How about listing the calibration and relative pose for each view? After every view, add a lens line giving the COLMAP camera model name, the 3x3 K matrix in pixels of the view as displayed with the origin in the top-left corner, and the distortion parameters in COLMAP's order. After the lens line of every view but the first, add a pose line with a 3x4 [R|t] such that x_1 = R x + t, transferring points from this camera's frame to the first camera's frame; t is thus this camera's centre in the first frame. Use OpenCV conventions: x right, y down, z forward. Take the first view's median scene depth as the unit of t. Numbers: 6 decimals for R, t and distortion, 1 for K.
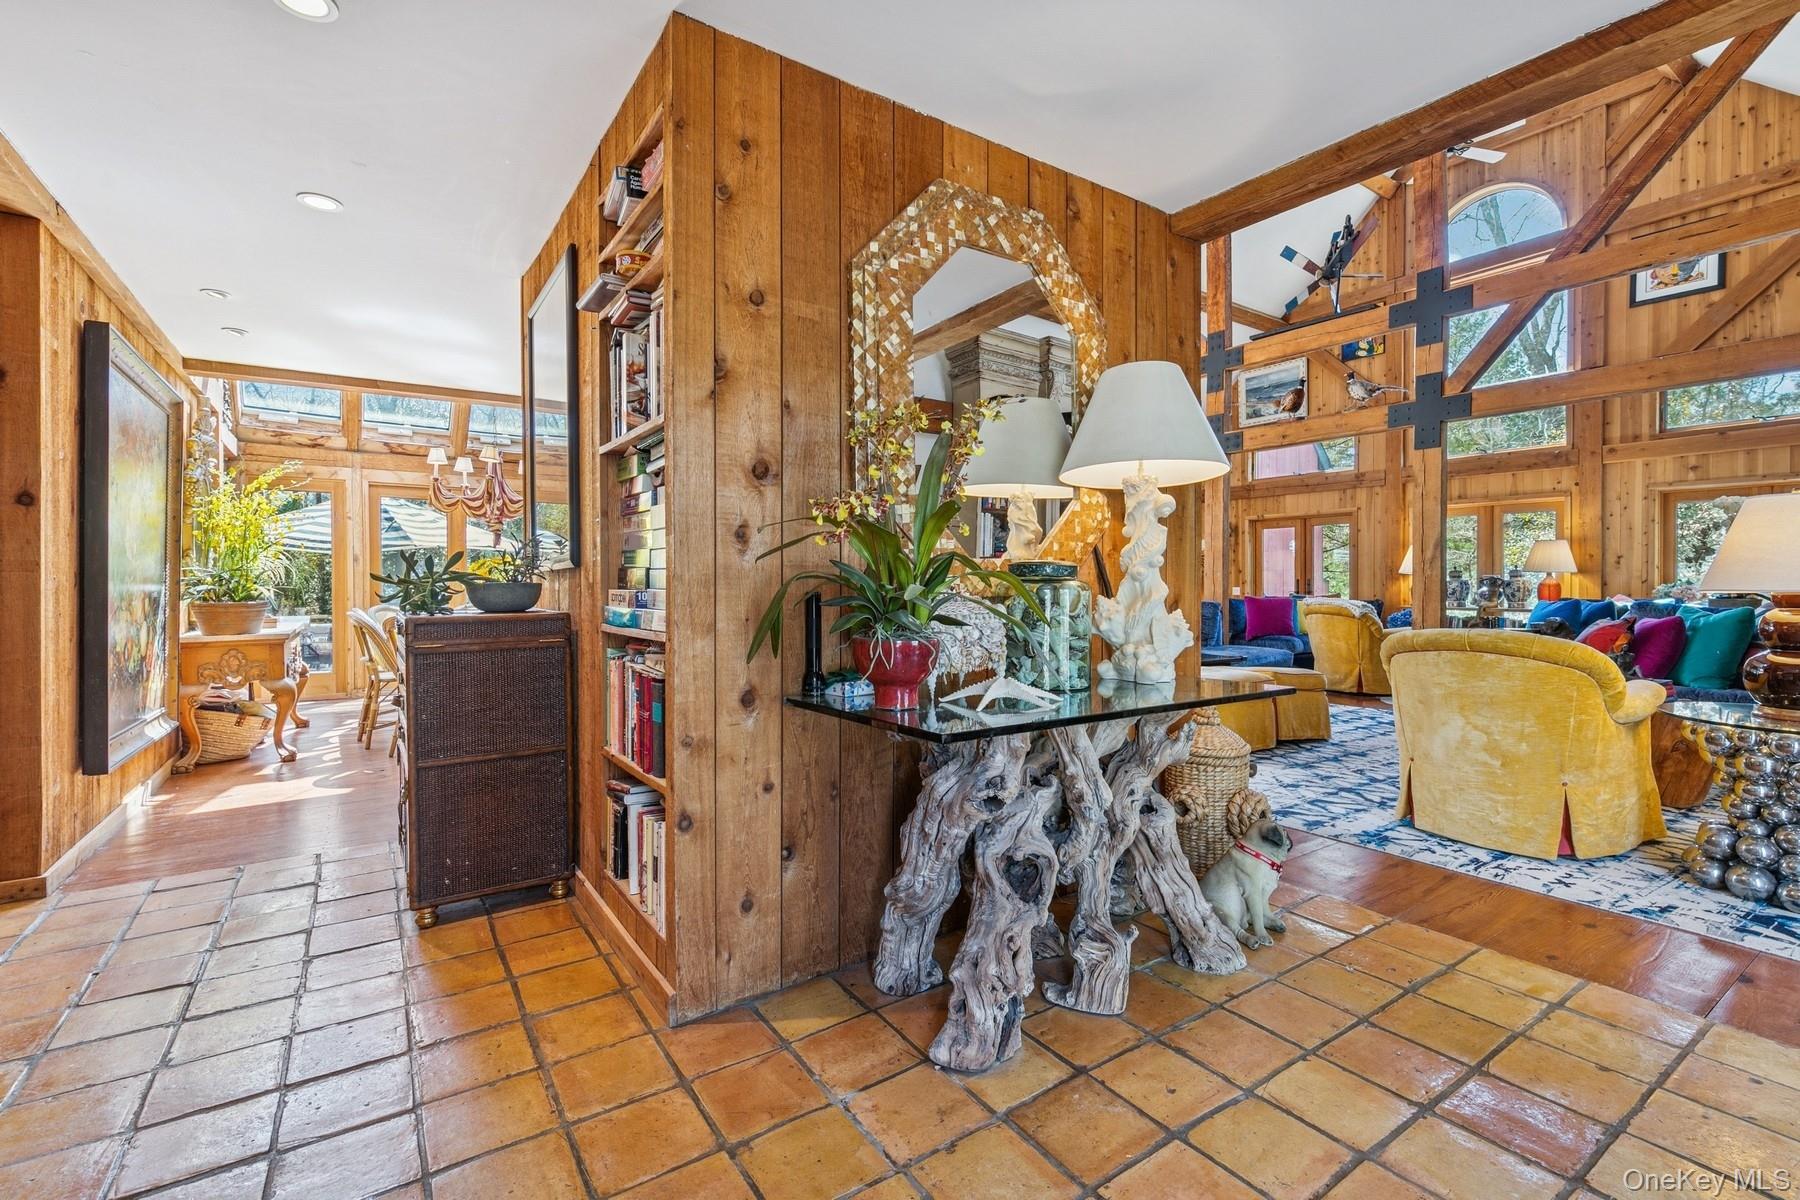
lens RADIAL K [[805.6, 0, 909.5], [0, 805.6, 584.0], [0, 0, 1]] dist [0.003692, 0.000273]
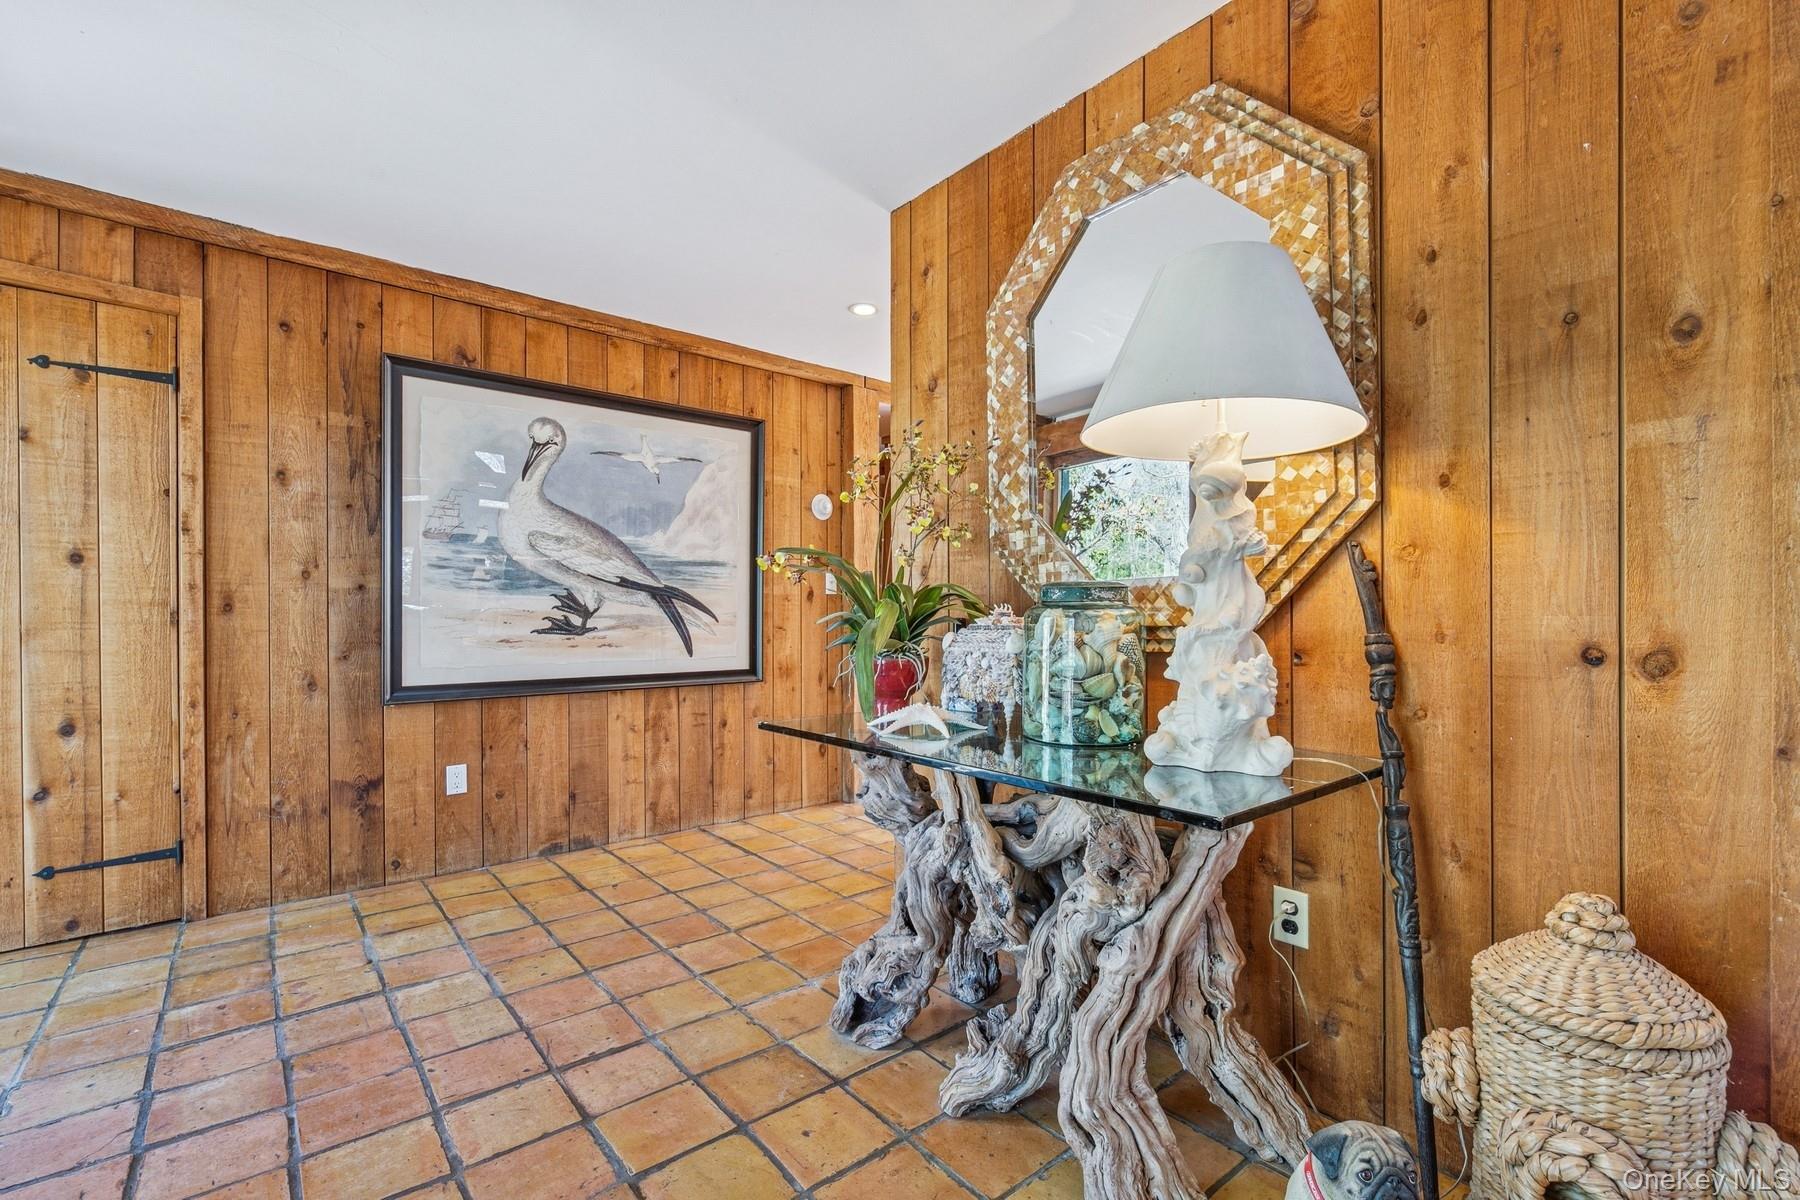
lens RADIAL K [[805.6, 0, 897.6], [0, 805.6, 602.5], [0, 0, 1]] dist [0.003692, 0.000273]
pose [[0.073852, -0.009765, -0.997221, 0.983854], [0.006693, 0.999934, -0.009296, -0.002068], [0.997247, -0.005988, 0.073913, 0.782448]]
